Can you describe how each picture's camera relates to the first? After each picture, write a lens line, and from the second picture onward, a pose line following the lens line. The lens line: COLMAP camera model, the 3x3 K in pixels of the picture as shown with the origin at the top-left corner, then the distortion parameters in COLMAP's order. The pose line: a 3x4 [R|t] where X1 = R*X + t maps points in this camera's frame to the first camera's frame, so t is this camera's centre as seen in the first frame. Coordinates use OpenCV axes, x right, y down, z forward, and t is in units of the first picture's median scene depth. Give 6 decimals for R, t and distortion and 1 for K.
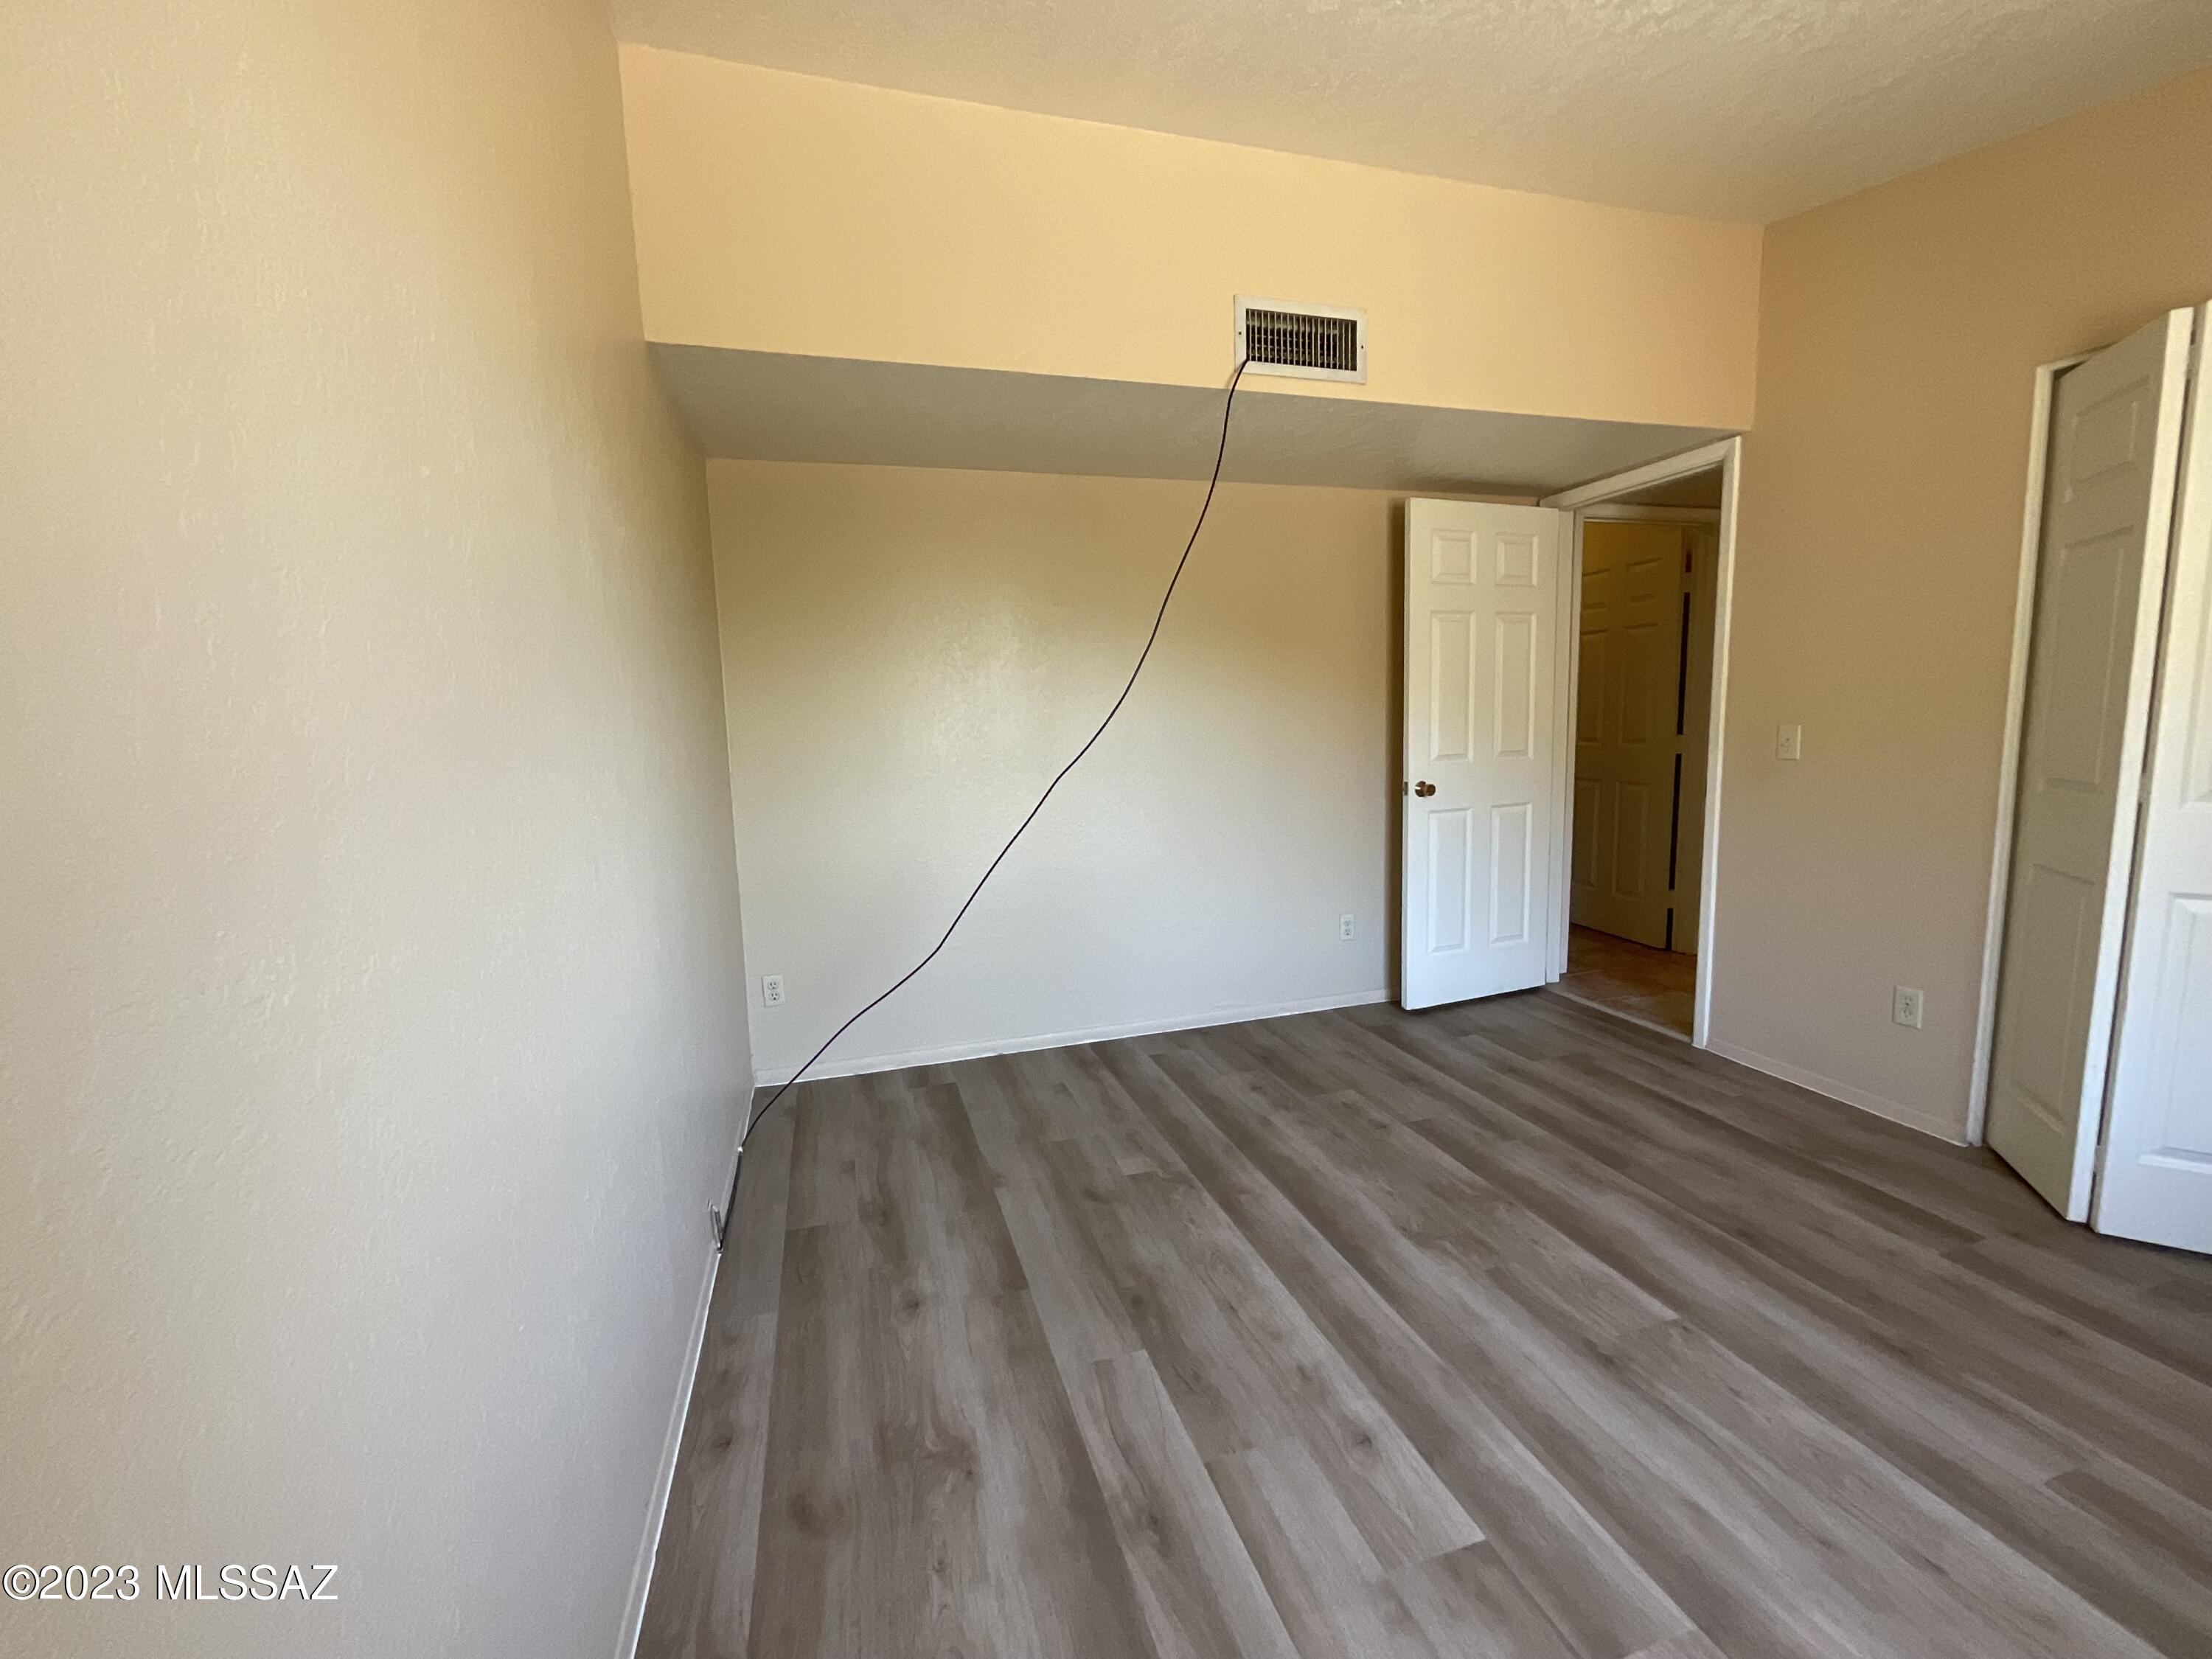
lens RADIAL K [[892.2, 0, 1114.0], [0, 892.2, 832.5], [0, 0, 1]] dist [0.003099, -0.002163]
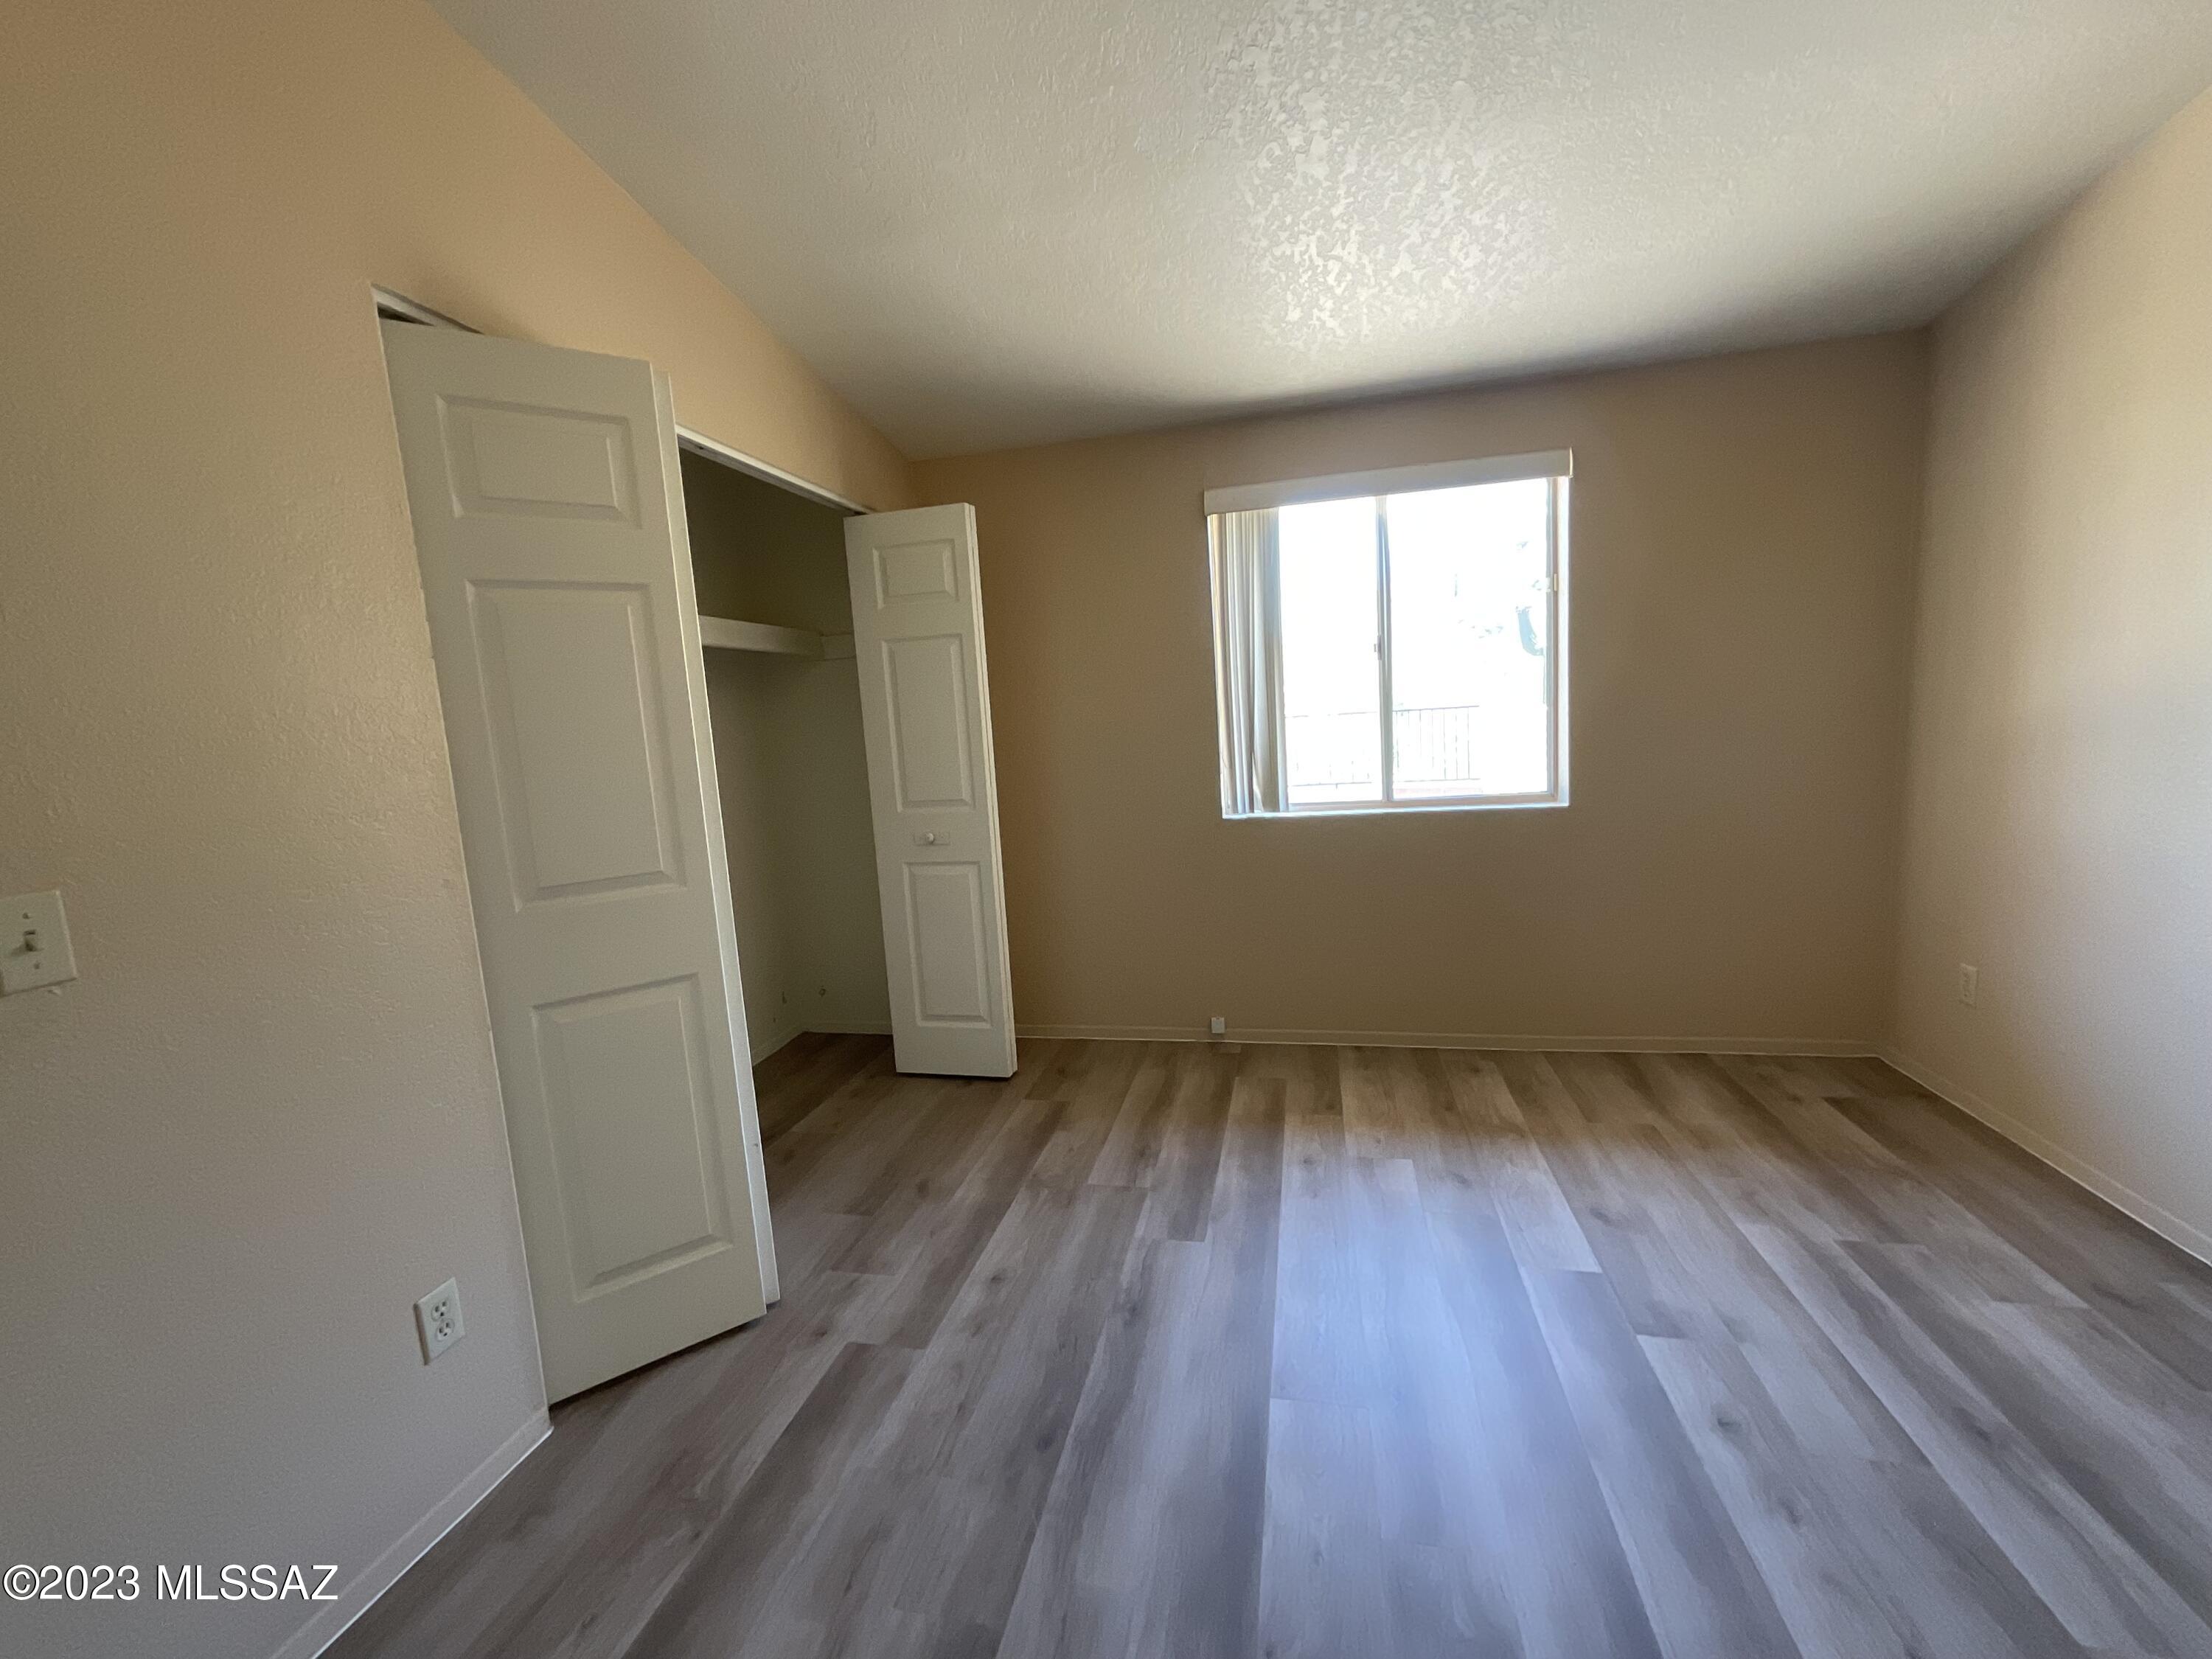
lens RADIAL K [[892.2, 0, 1087.5], [0, 892.2, 821.3], [0, 0, 1]] dist [0.003099, -0.002163]
pose [[-0.853265, 0.018808, 0.521139, 0.259142], [0.152077, 0.964884, 0.214174, -0.229652], [-0.498811, 0.262000, -0.826162, 1.468468]]
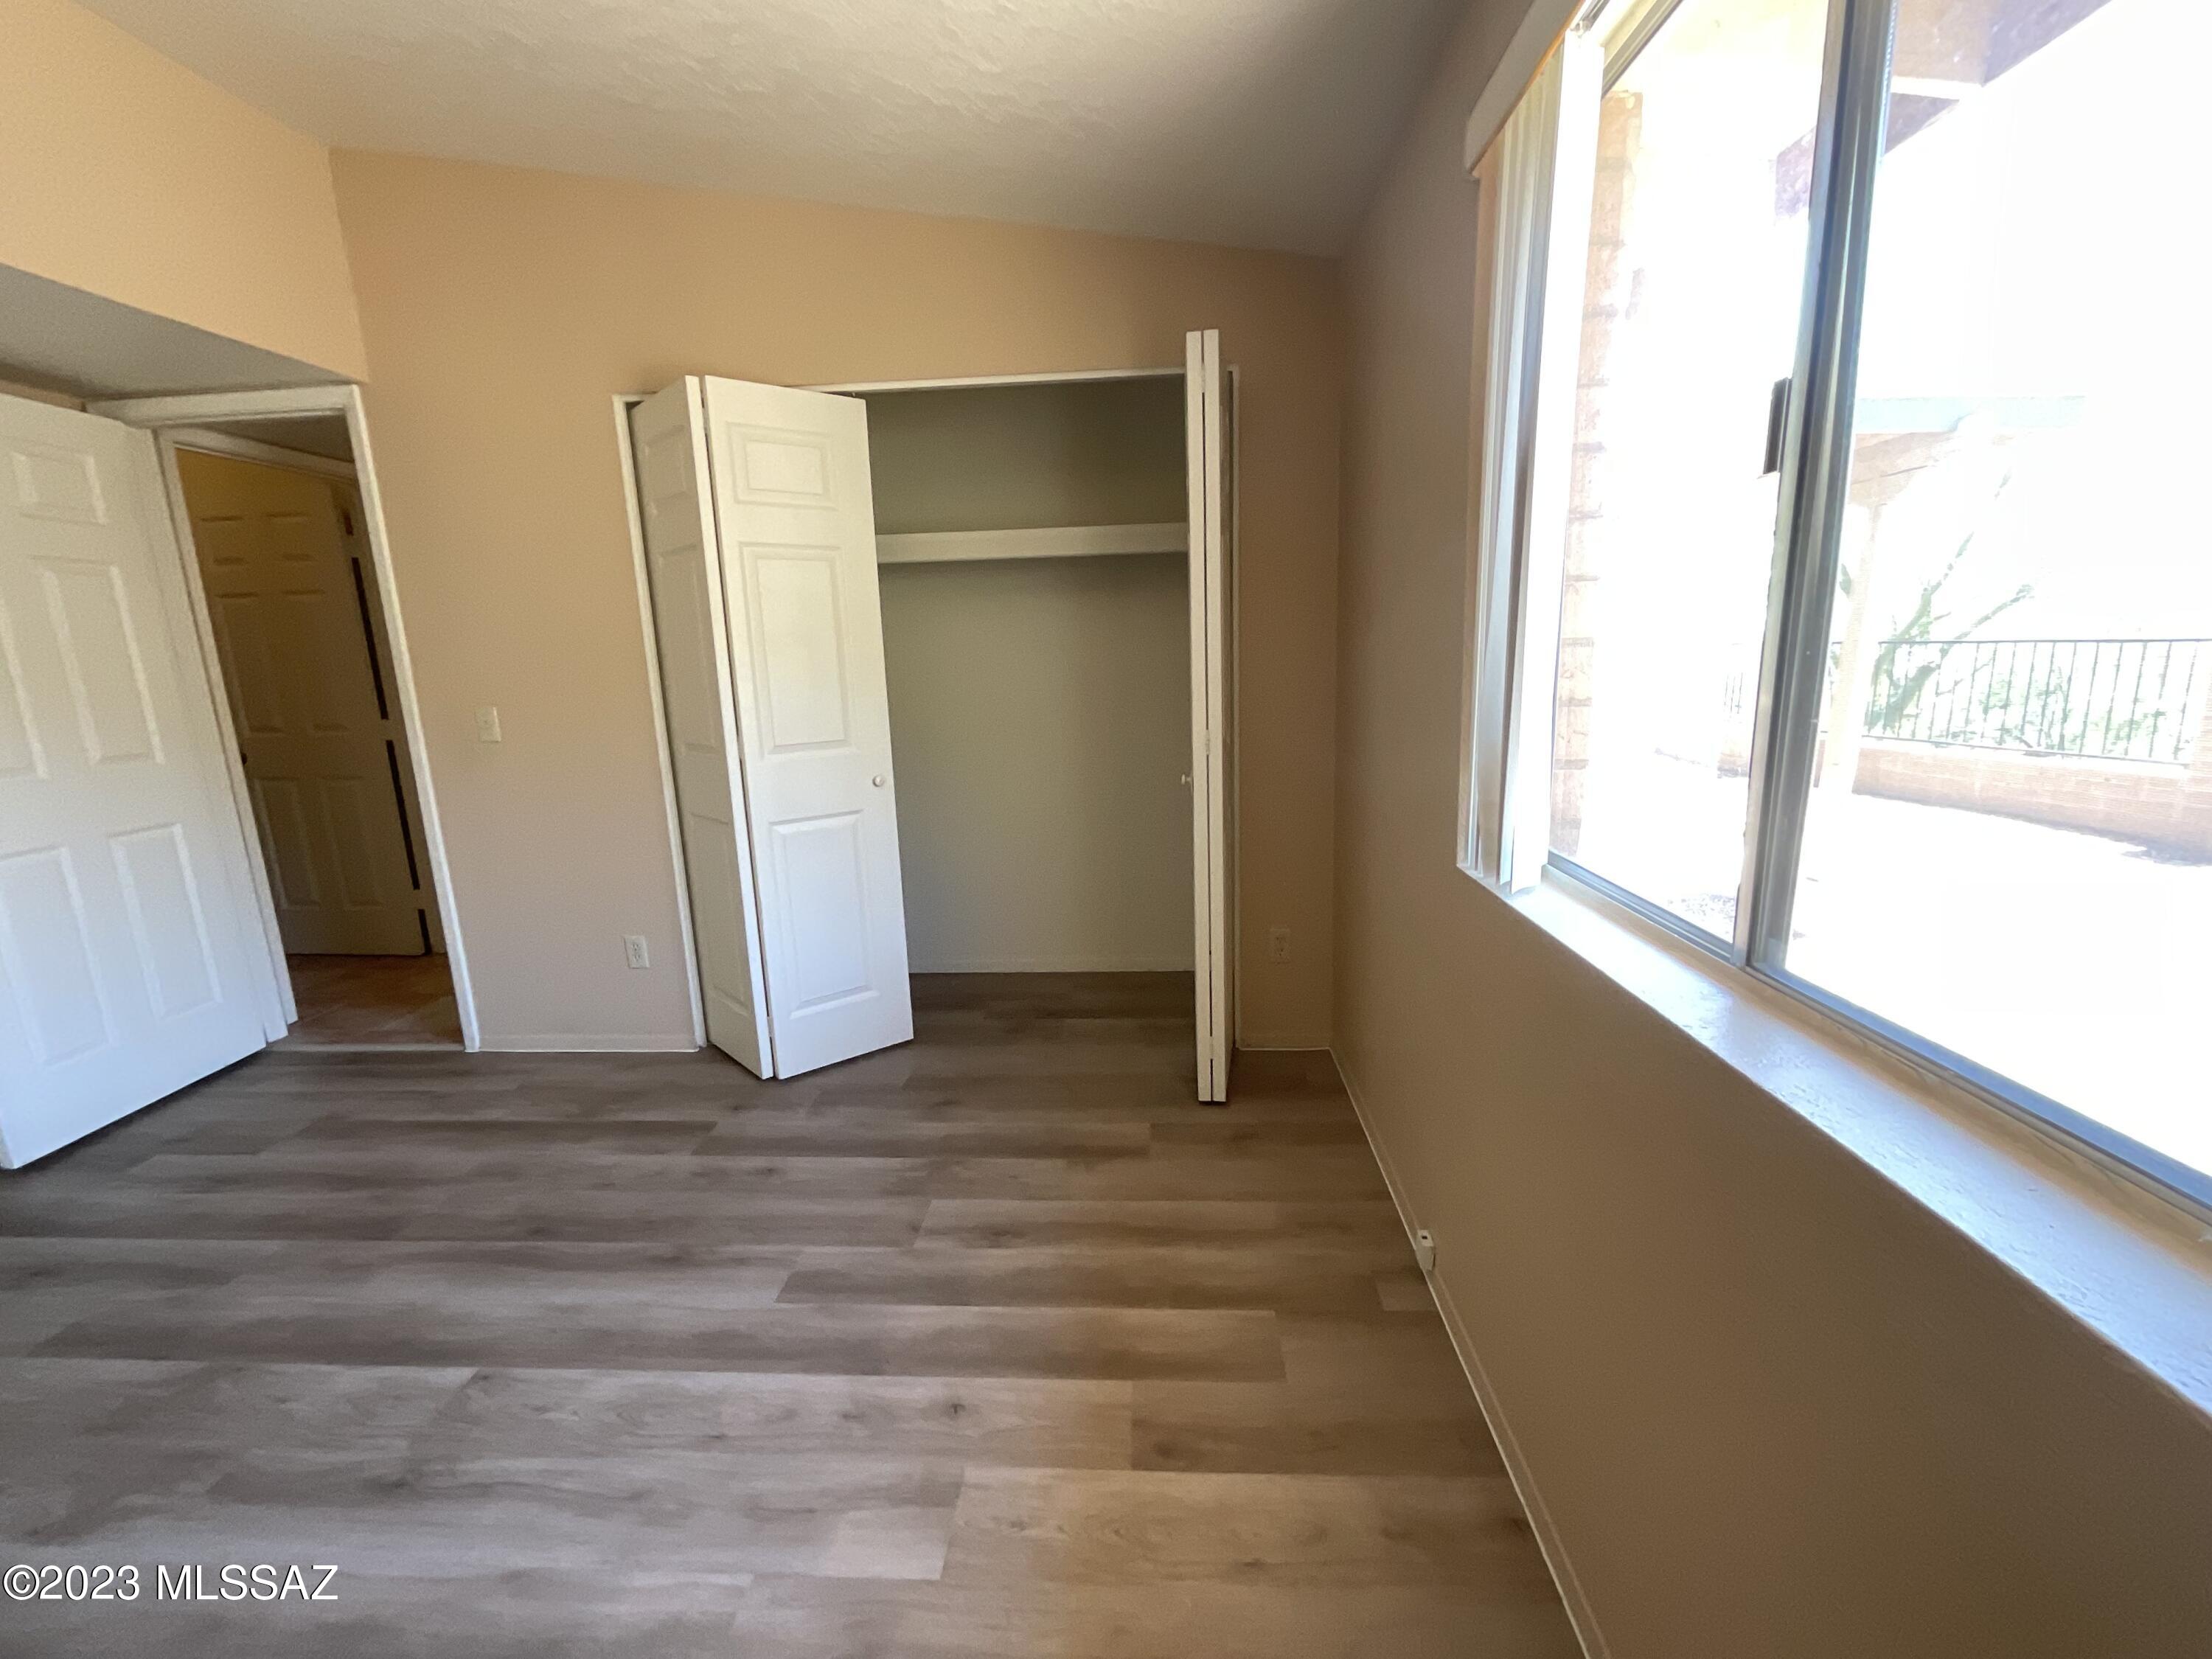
lens RADIAL K [[892.2, 0, 1096.7], [0, 892.2, 838.9], [0, 0, 1]] dist [0.003099, -0.002163]
pose [[0.357028, -0.174886, 0.917576, 0.100530], [0.143474, 0.980928, 0.131135, -0.013386], [-0.923009, 0.084829, 0.375310, 0.025836]]
